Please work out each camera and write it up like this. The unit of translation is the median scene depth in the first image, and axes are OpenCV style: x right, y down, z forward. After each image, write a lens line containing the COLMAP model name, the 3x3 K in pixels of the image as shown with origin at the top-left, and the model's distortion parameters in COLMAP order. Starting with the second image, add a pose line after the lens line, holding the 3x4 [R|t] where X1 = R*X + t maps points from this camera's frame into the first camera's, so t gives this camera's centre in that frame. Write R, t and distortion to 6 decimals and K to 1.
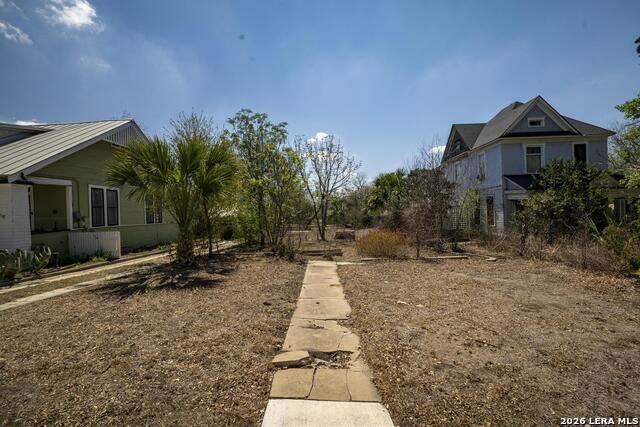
lens RADIAL K [[280.8, 0, 319.8], [0, 280.8, 215.2], [0, 0, 1]] dist [-0.001193, -0.000038]
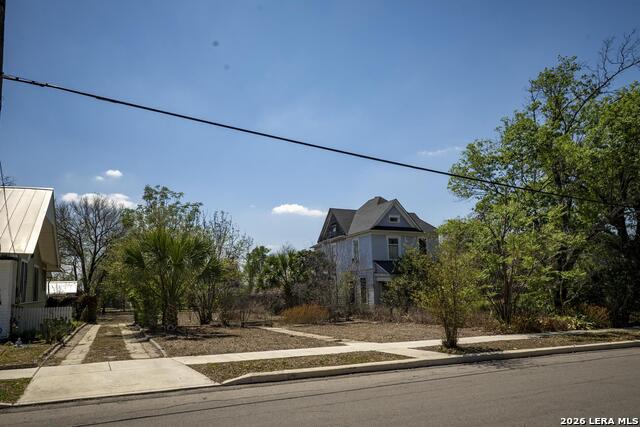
lens RADIAL K [[422.9, 0, 304.7], [0, 422.9, 241.1], [0, 0, 1]] dist [-0.002789, -0.000732]
pose [[0.897258, 0.060346, 0.437364, -0.412312], [-0.003132, 0.991460, -0.130373, 0.011658], [-0.441496, 0.115608, 0.889784, -0.496573]]
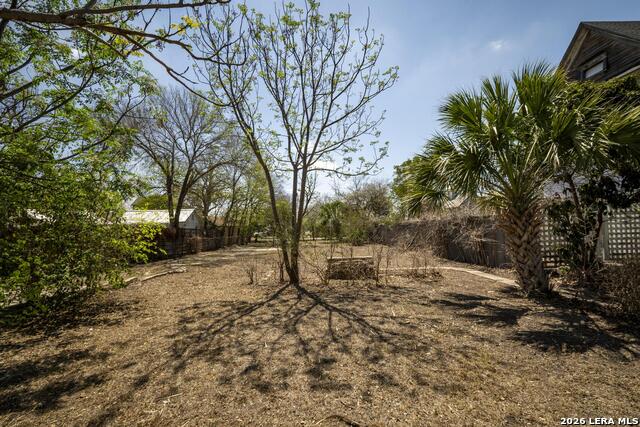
lens RADIAL K [[281.4, 0, 320.0], [0, 281.4, 213.5], [0, 0, 1]] dist [-0.002715, -0.000143]
pose [[0.999429, 0.003788, 0.033580, 0.042594], [-0.002130, 0.998782, -0.049290, 0.018329], [-0.033726, 0.049190, 0.998220, 0.779625]]
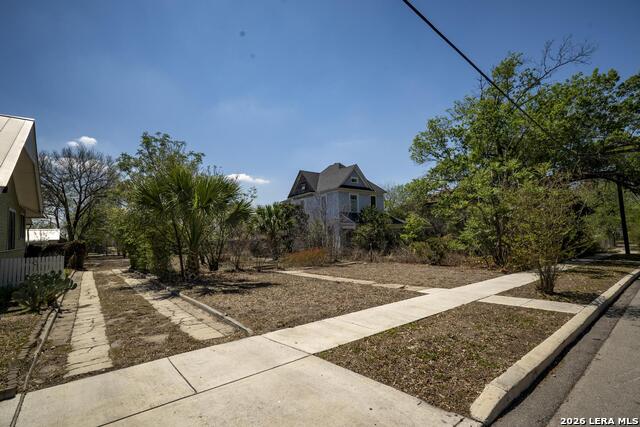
lens RADIAL K [[294.8, 0, 320.0], [0, 294.8, 213.5], [0, 0, 1]] dist [-0.003460, -0.000075]
pose [[0.764799, 0.055579, 0.641867, -0.450276], [0.006299, 0.995579, -0.093713, 0.011122], [-0.644238, 0.075715, 0.761068, -0.131051]]
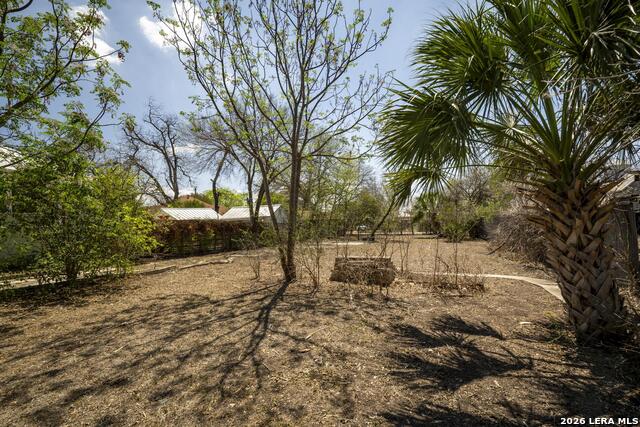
lens RADIAL K [[280.8, 0, 319.8], [0, 280.8, 215.2], [0, 0, 1]] dist [-0.001193, -0.000038]
pose [[0.925401, -0.011961, -0.378800, 0.223398], [0.004954, 0.999798, -0.019466, 0.016717], [0.378957, 0.016138, 0.925274, 0.870205]]
